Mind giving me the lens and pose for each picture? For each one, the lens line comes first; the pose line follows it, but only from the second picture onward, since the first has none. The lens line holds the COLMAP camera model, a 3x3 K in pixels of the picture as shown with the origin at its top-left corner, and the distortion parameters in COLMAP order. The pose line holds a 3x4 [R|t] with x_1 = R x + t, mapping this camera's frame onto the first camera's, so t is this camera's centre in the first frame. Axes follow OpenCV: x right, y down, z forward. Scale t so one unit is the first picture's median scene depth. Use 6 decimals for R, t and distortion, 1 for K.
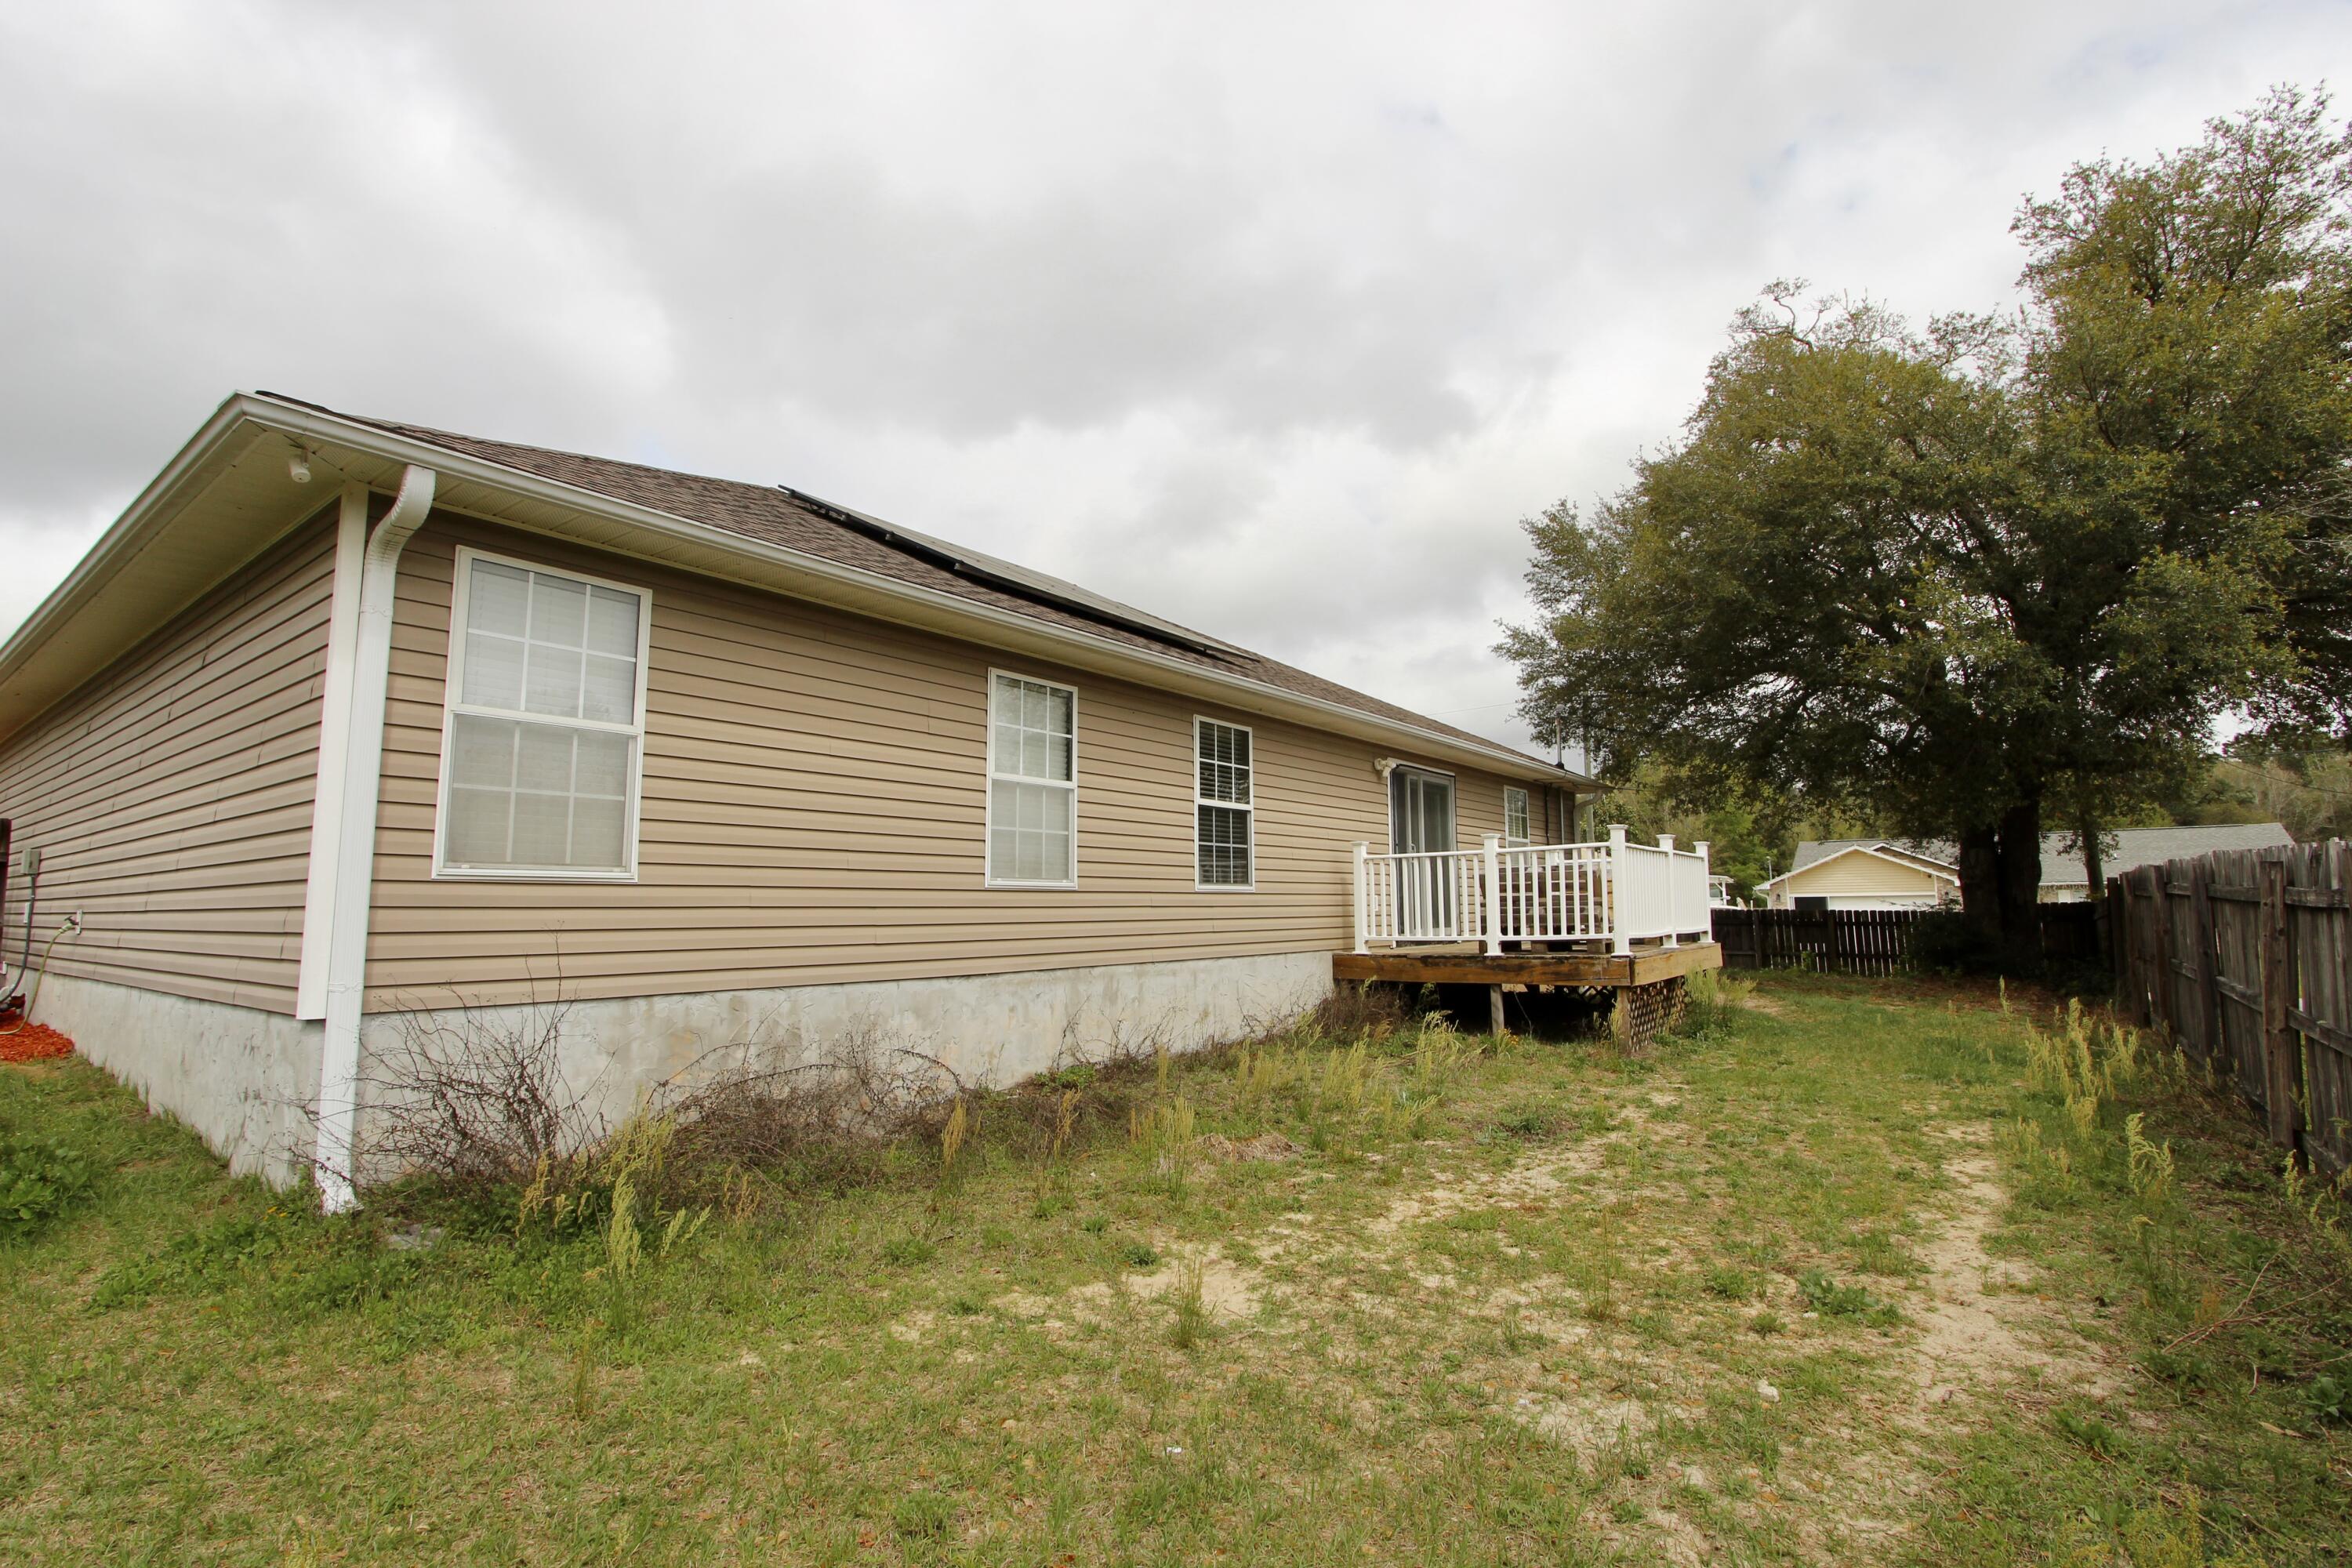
lens RADIAL K [[1088.0, 0, 1177.8], [0, 1088.0, 778.2], [0, 0, 1]] dist [-0.014596, 0.001026]
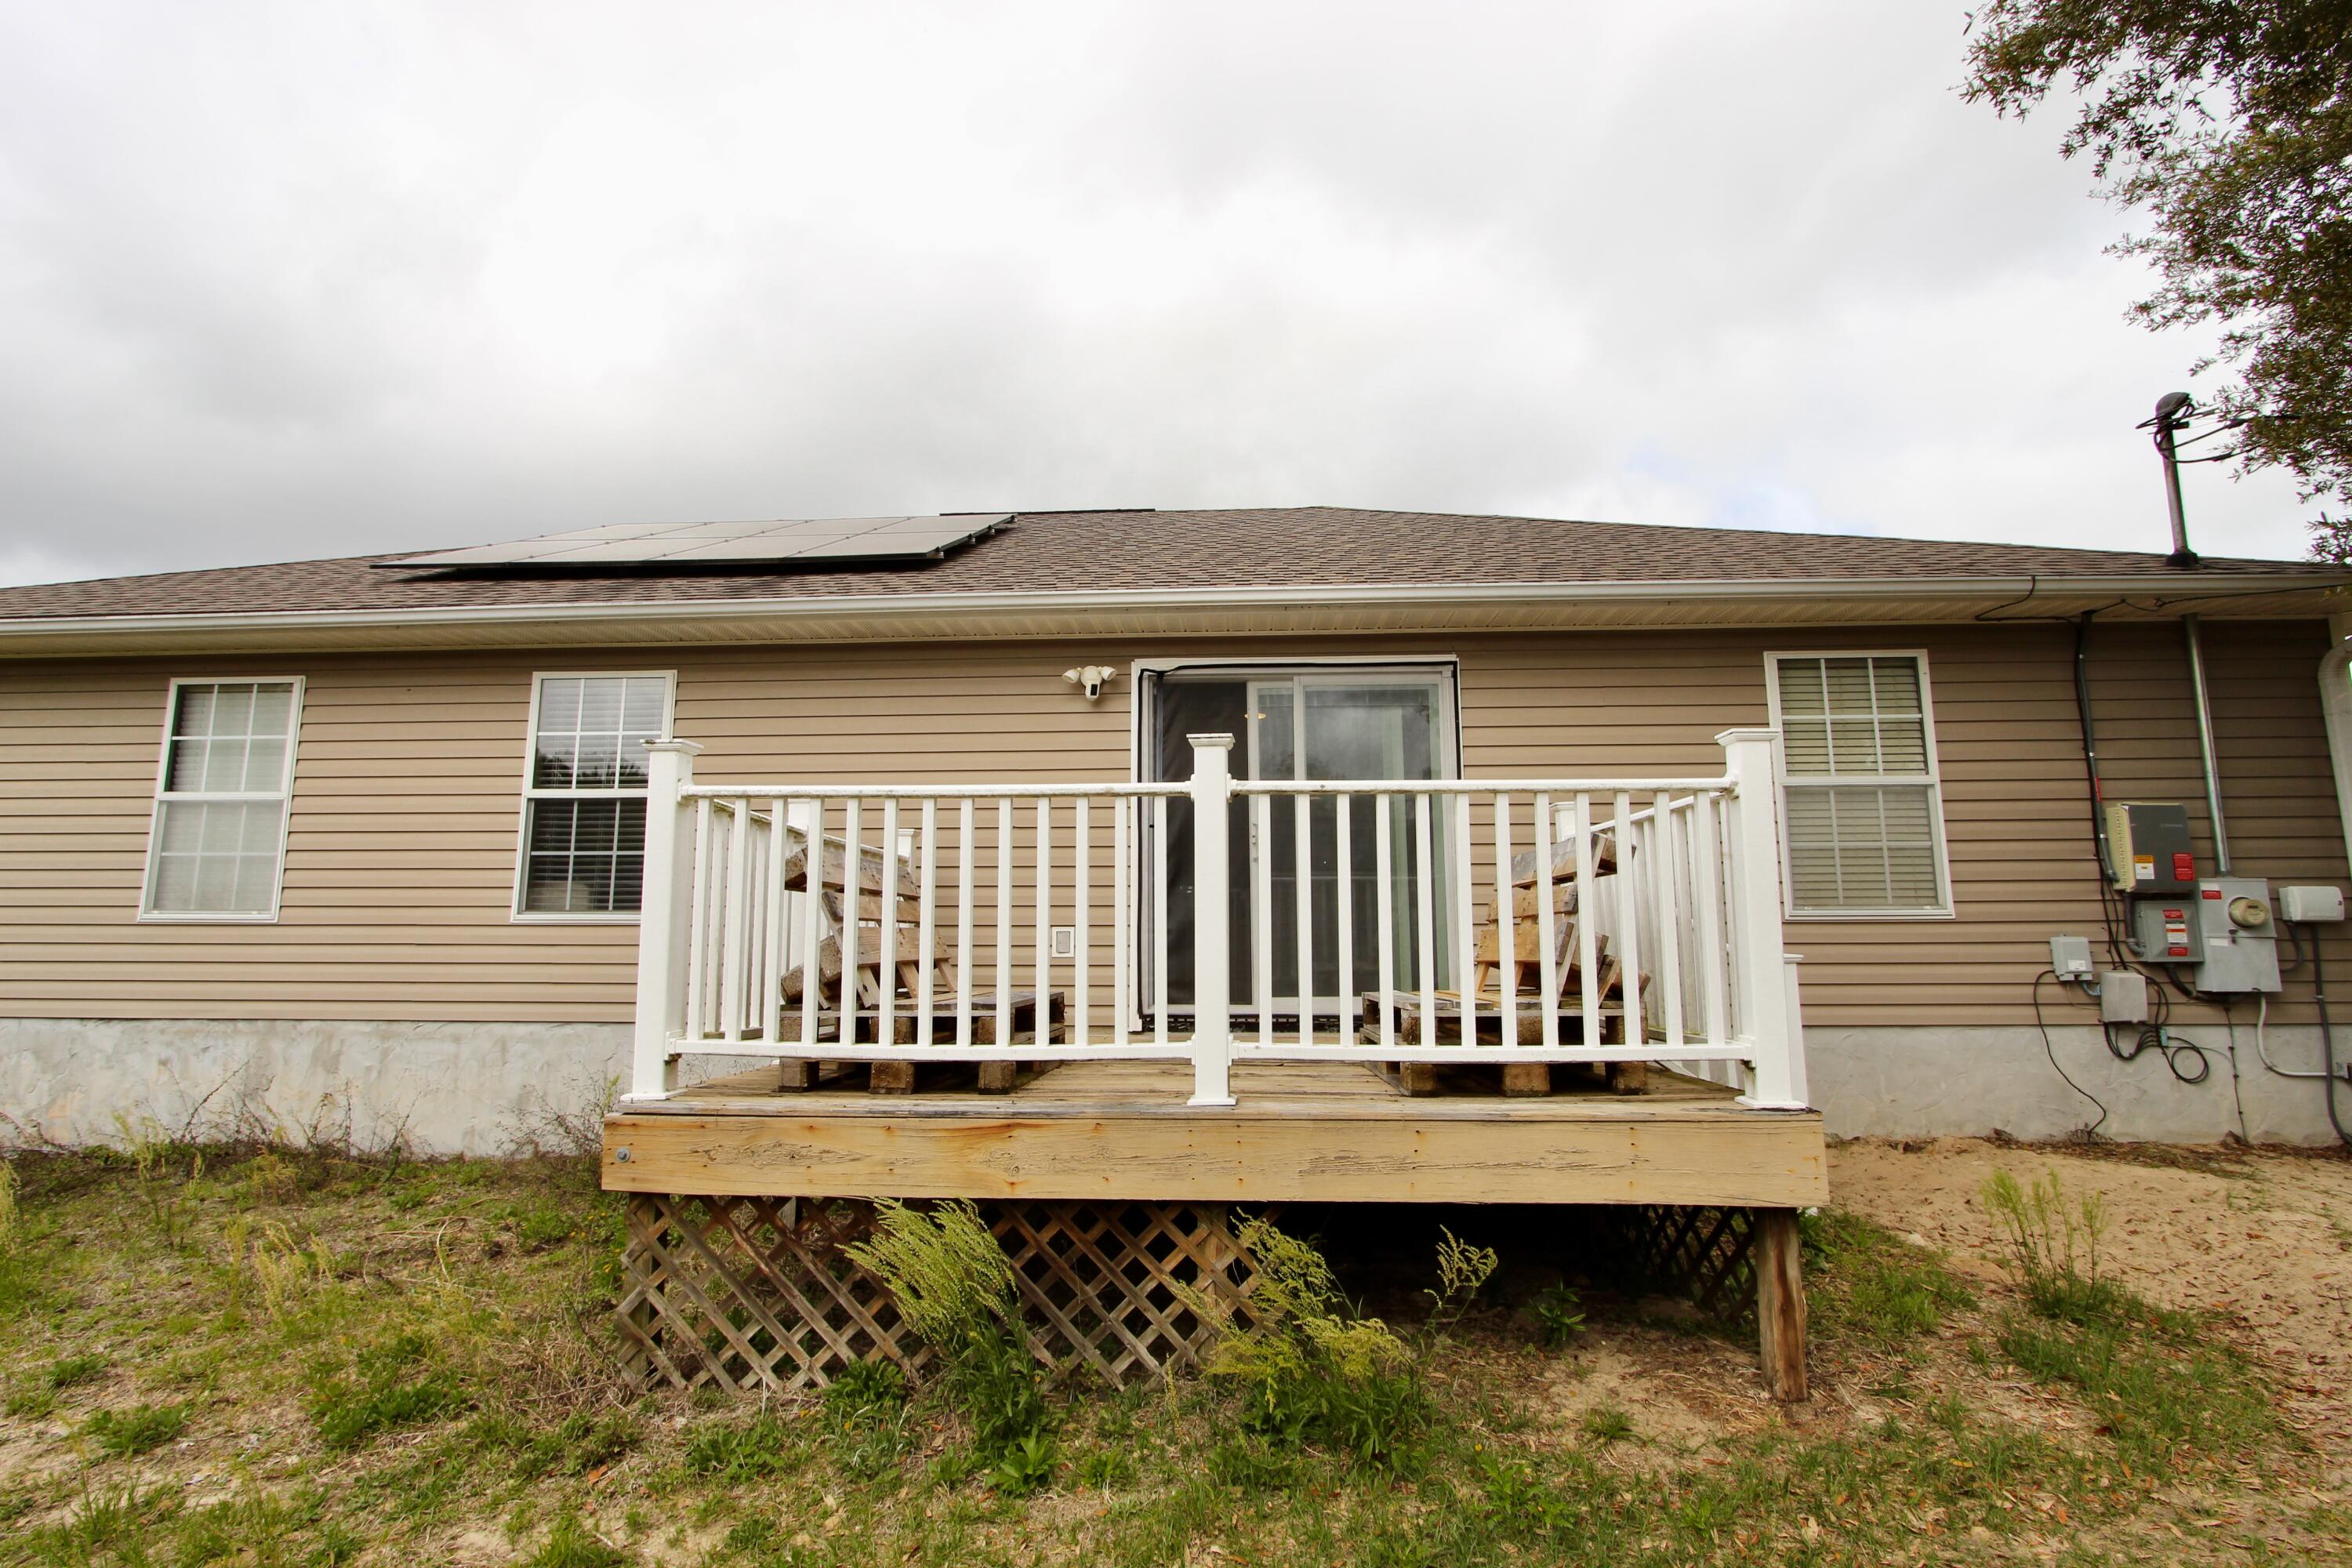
lens RADIAL K [[970.7, 0, 1183.6], [0, 970.7, 814.7], [0, 0, 1]] dist [-0.008000, 0.000086]
pose [[0.567620, -0.104670, -0.816610, 0.778937], [0.094824, 0.993596, -0.061444, 0.114776], [0.817811, -0.042557, 0.573911, 1.005751]]
